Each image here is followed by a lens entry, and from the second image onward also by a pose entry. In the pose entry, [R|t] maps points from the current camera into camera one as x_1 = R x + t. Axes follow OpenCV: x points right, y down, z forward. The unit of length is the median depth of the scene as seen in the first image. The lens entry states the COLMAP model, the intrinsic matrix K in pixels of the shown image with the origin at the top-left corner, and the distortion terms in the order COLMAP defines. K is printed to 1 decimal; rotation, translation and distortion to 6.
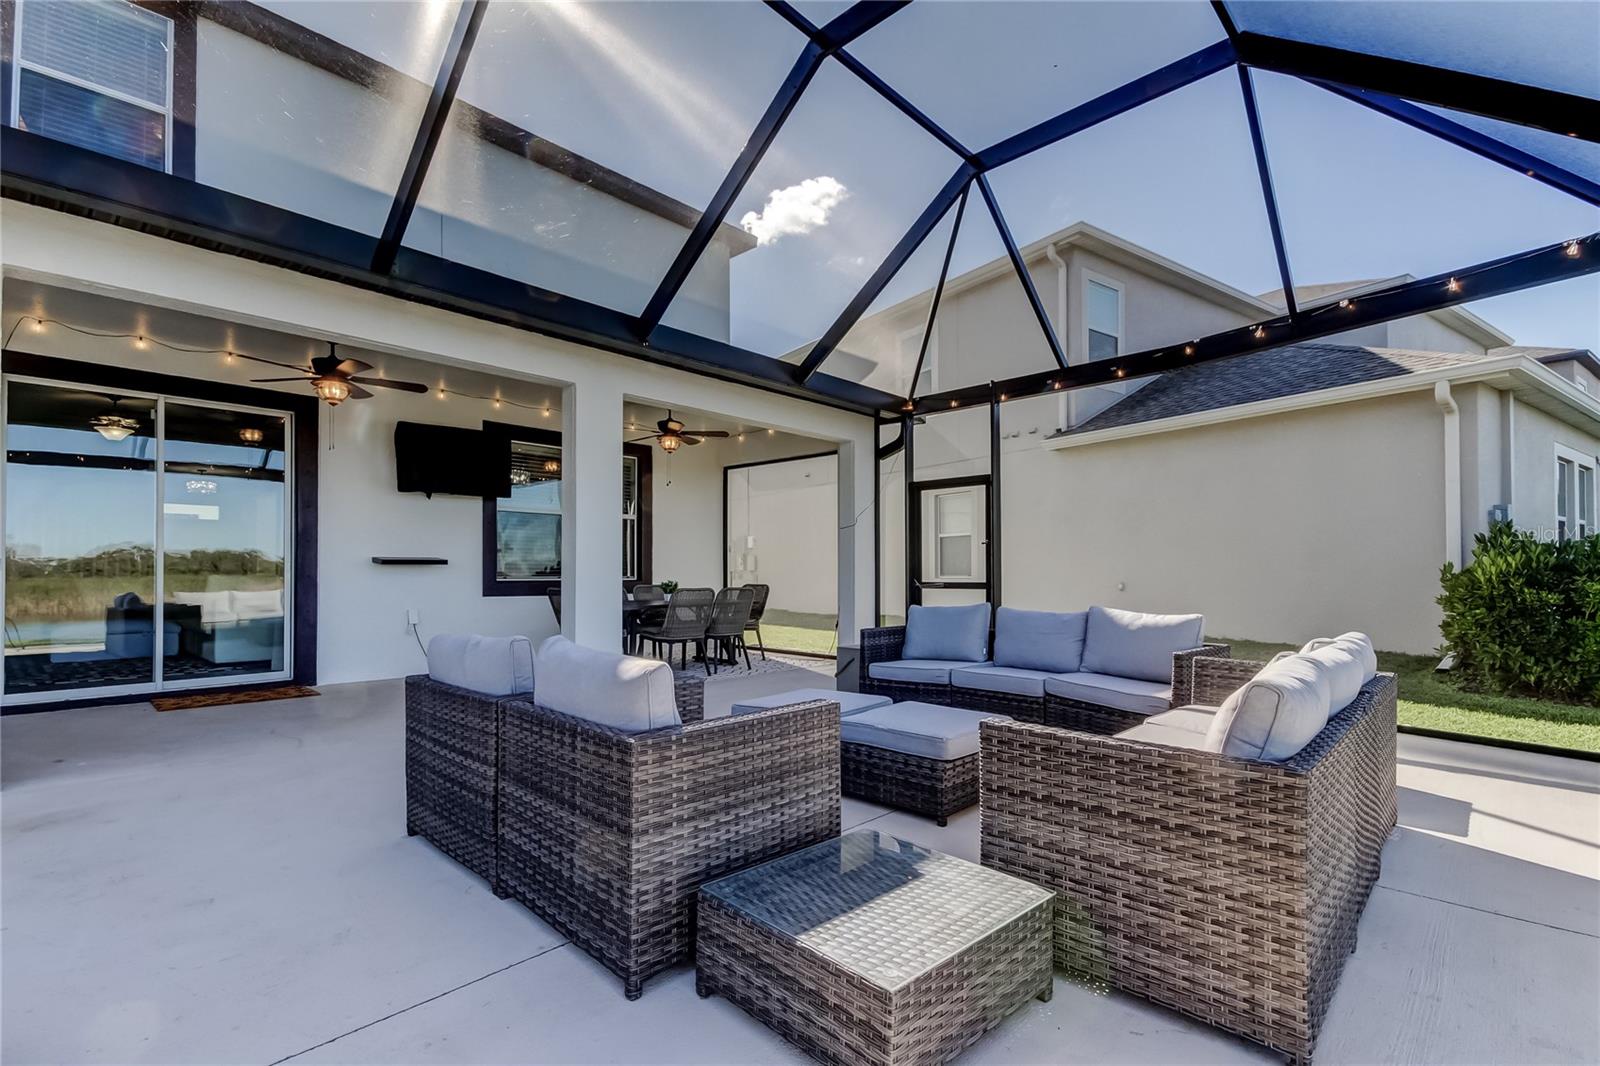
lens RADIAL K [[751.7, 0, 800.0], [0, 751.7, 556.0], [0, 0, 1]] dist [0.030926, 0.000336]
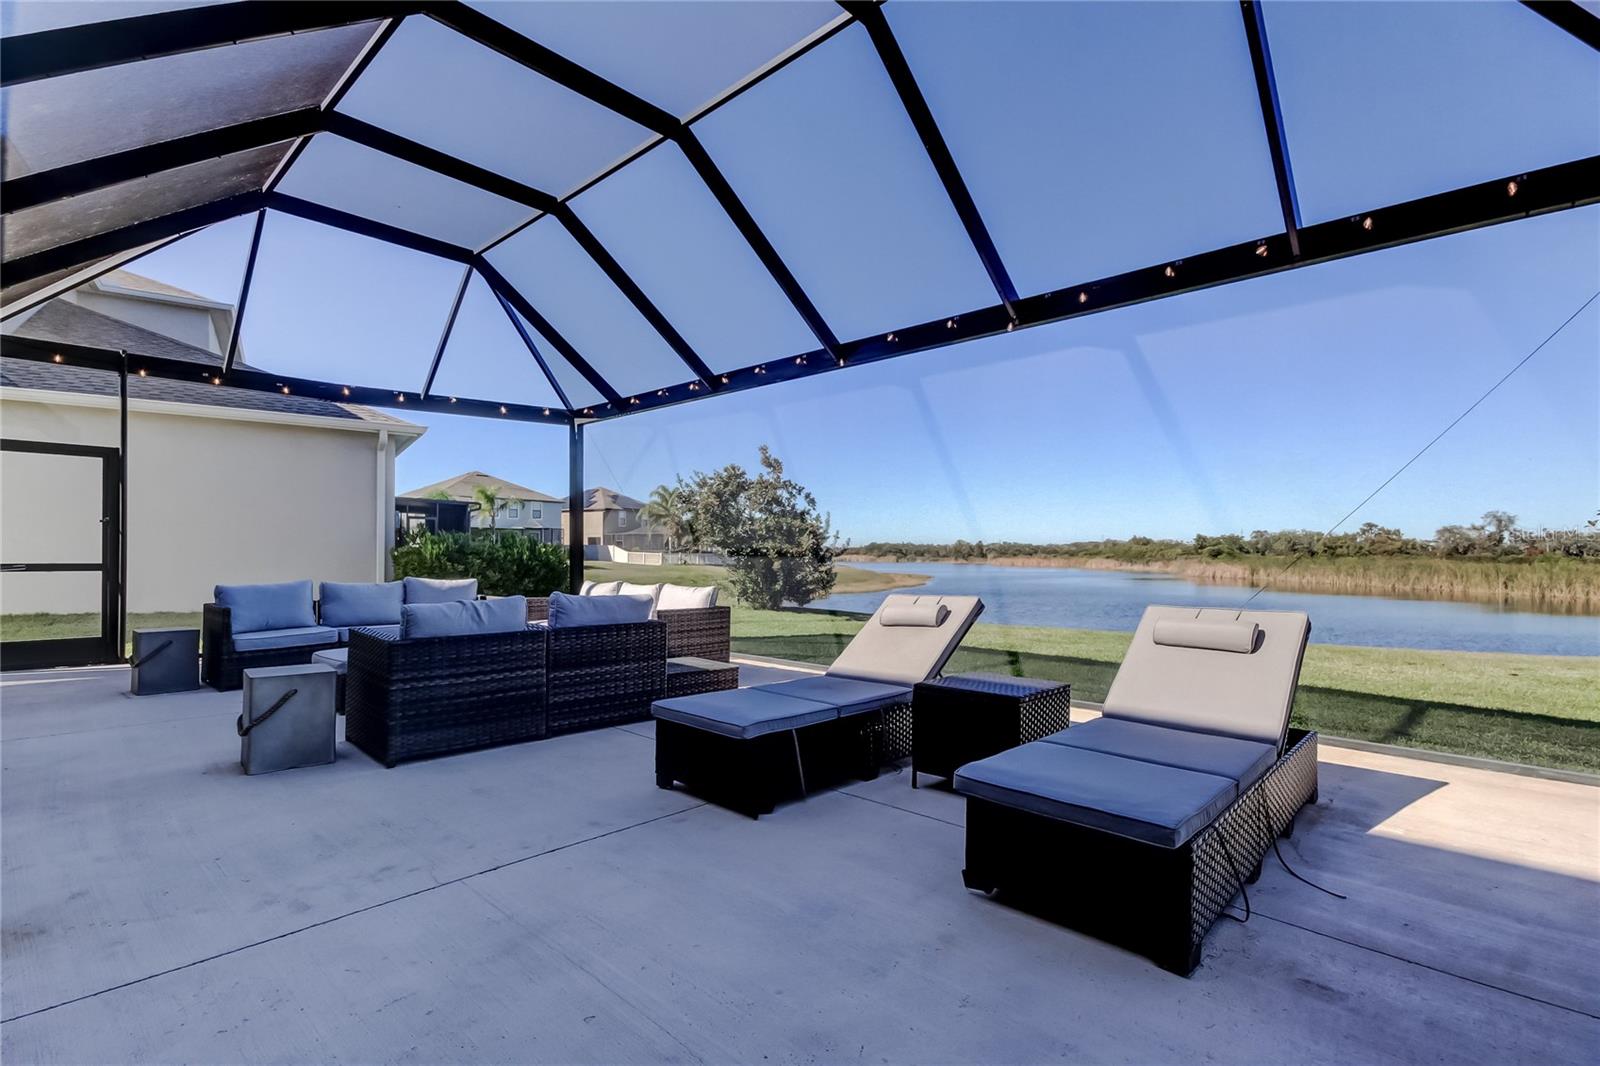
lens RADIAL K [[740.8, 0, 816.8], [0, 740.8, 551.4], [0, 0, 1]] dist [0.013454, 0.000227]
pose [[-0.014910, 0.006176, 0.999870, -0.695346], [-0.031050, 0.999496, -0.006636, 0.000243], [-0.999407, -0.031145, -0.014711, 0.129022]]
